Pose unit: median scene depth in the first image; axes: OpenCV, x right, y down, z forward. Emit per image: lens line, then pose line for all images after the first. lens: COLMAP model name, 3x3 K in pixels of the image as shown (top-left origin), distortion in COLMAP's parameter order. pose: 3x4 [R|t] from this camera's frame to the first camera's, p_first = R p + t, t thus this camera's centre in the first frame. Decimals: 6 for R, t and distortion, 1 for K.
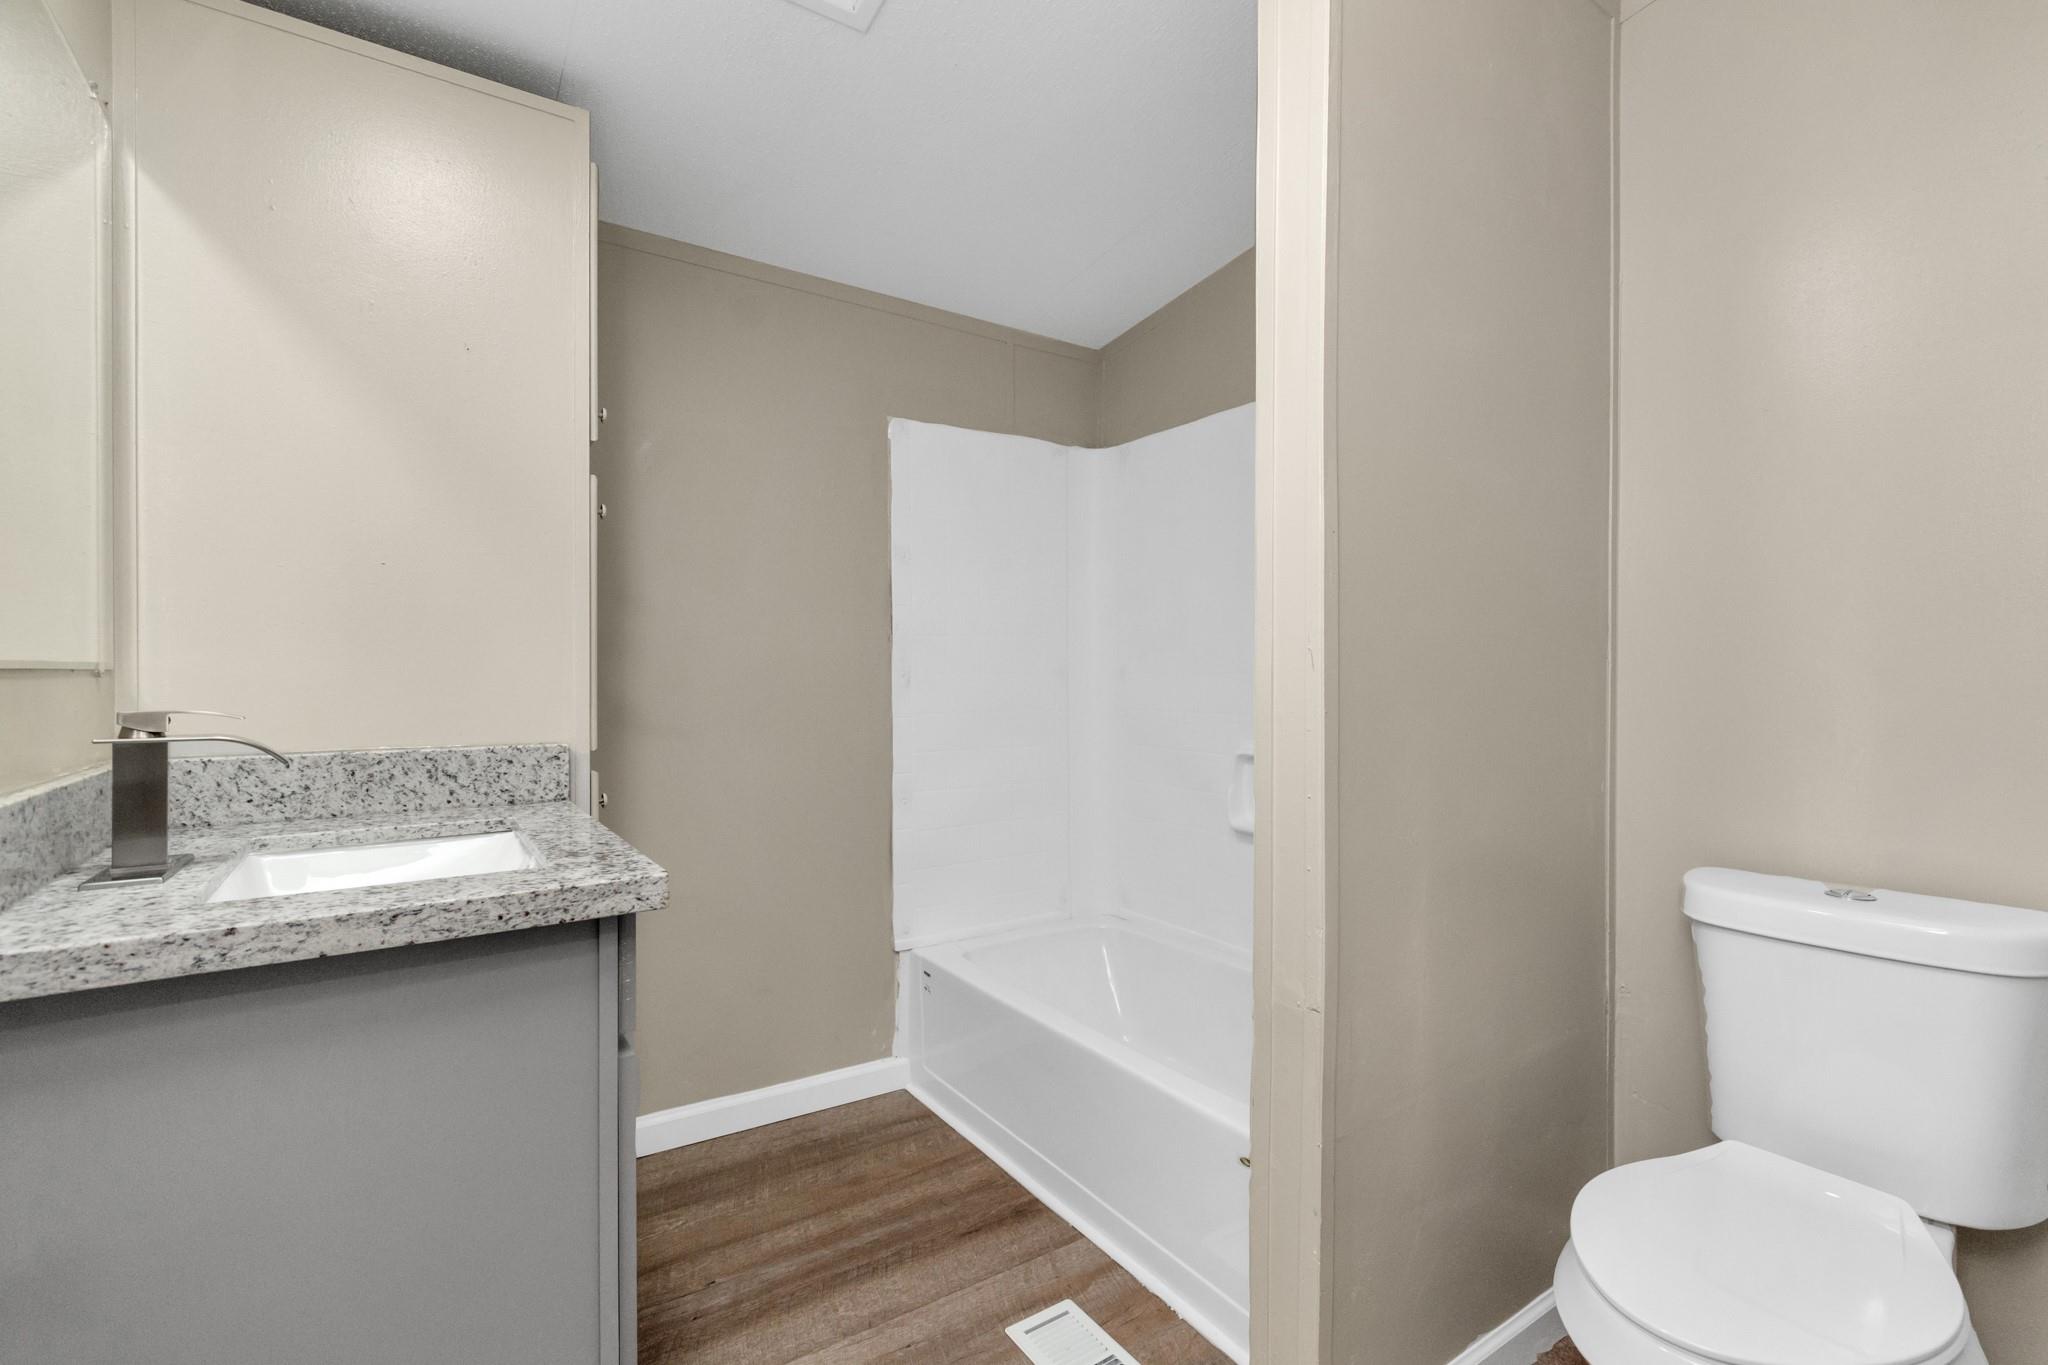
lens RADIAL K [[910.7, 0, 1017.4], [0, 910.7, 678.0], [0, 0, 1]] dist [0.004899, -0.000899]
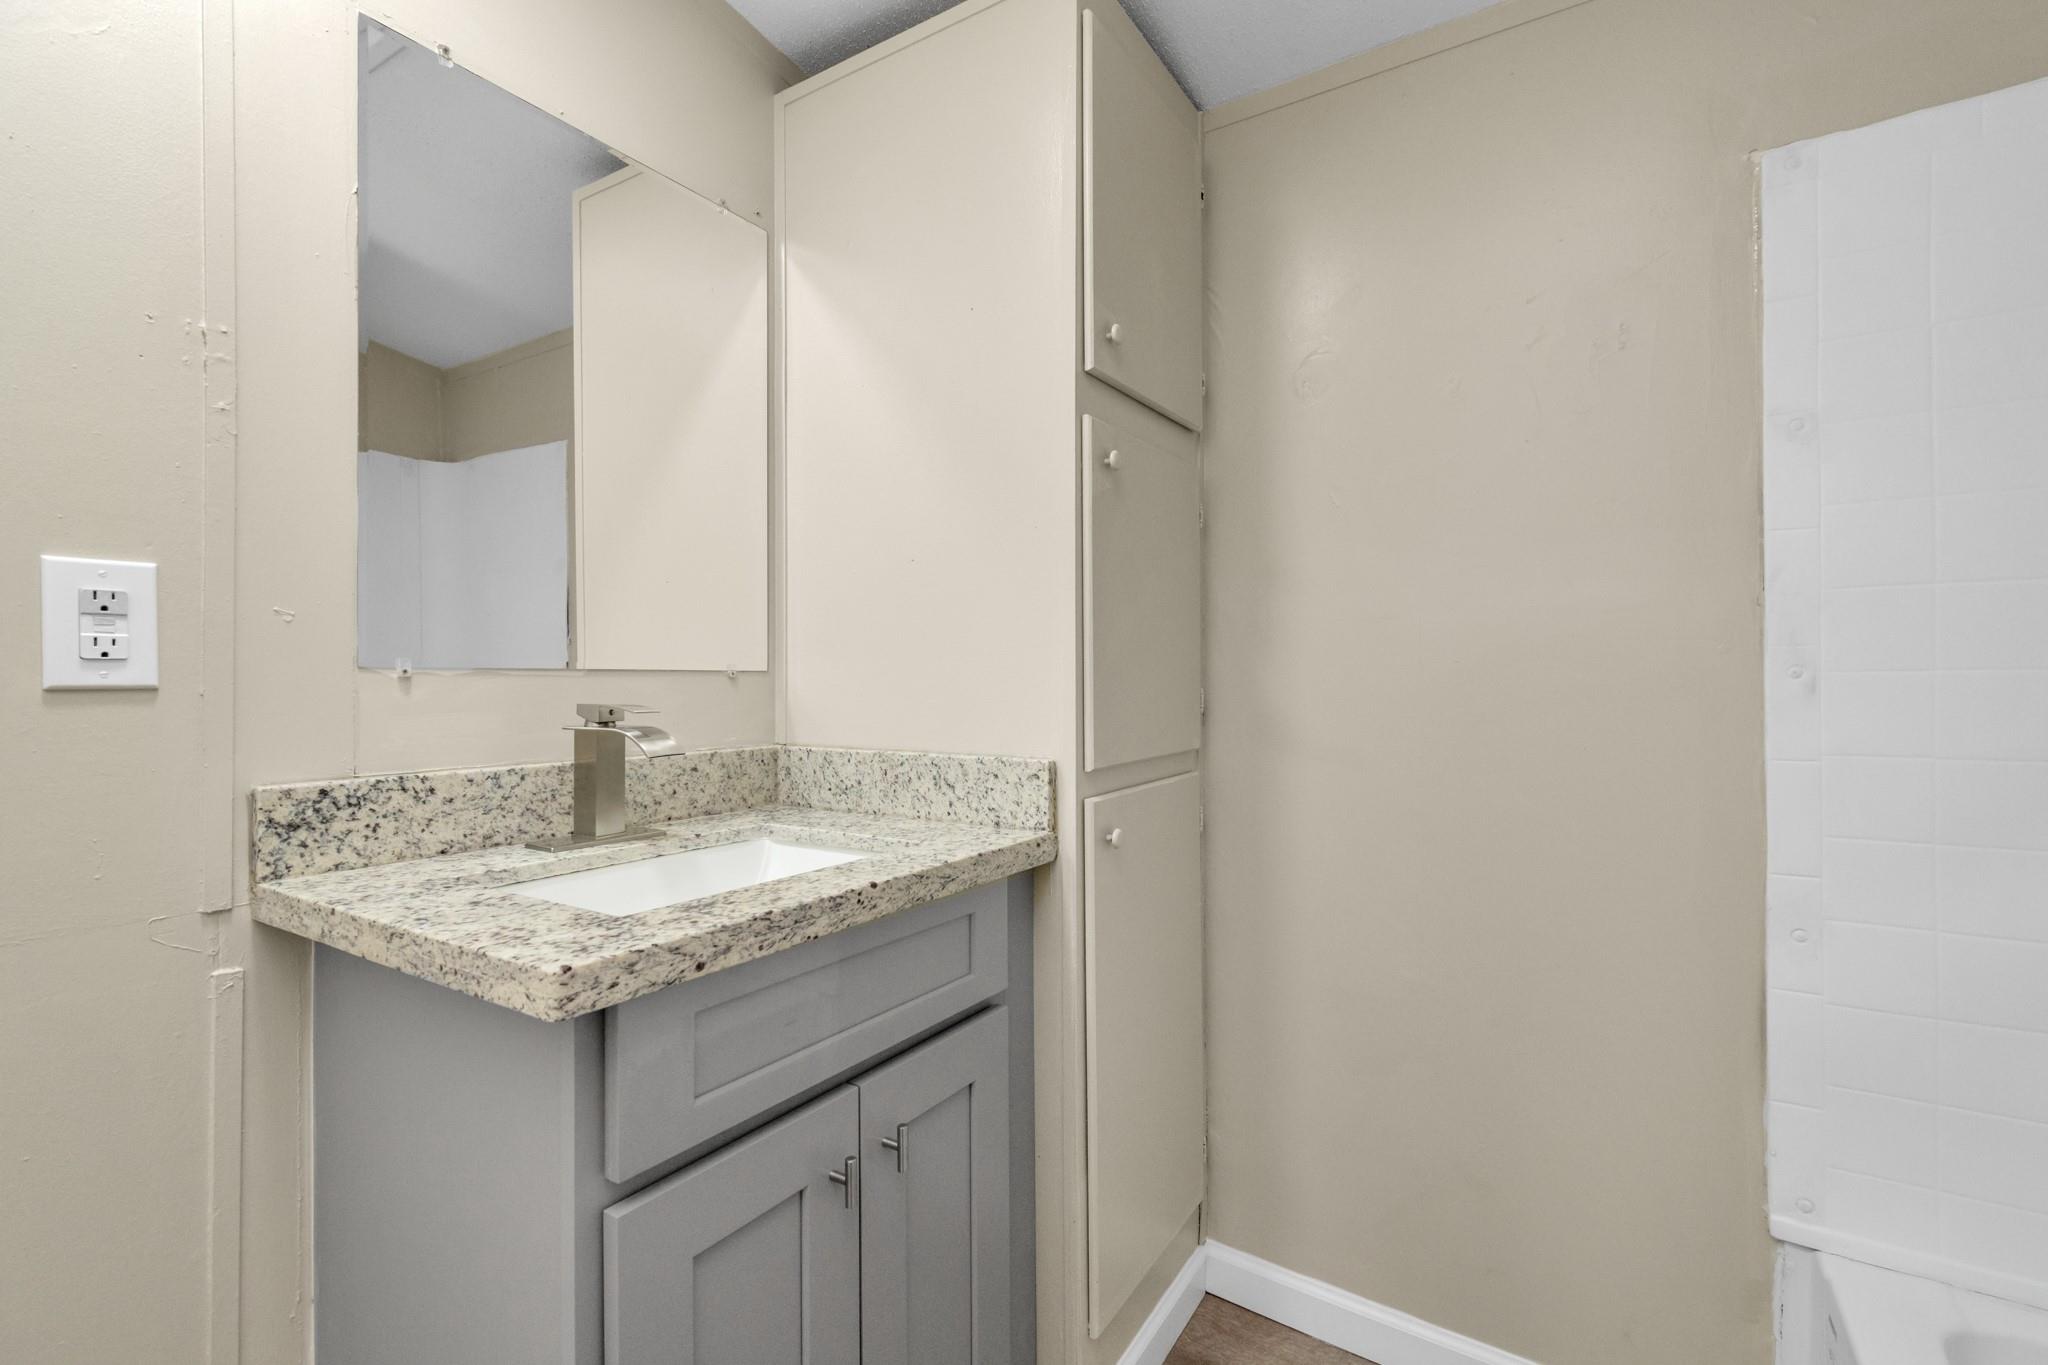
lens RADIAL K [[910.7, 0, 1031.1], [0, 910.7, 680.5], [0, 0, 1]] dist [0.004899, -0.000899]
pose [[0.420415, -0.000547, -0.907332, 0.236985], [-0.003691, 0.999991, -0.002313, 0.004624], [0.907325, 0.004322, 0.420409, 0.694989]]
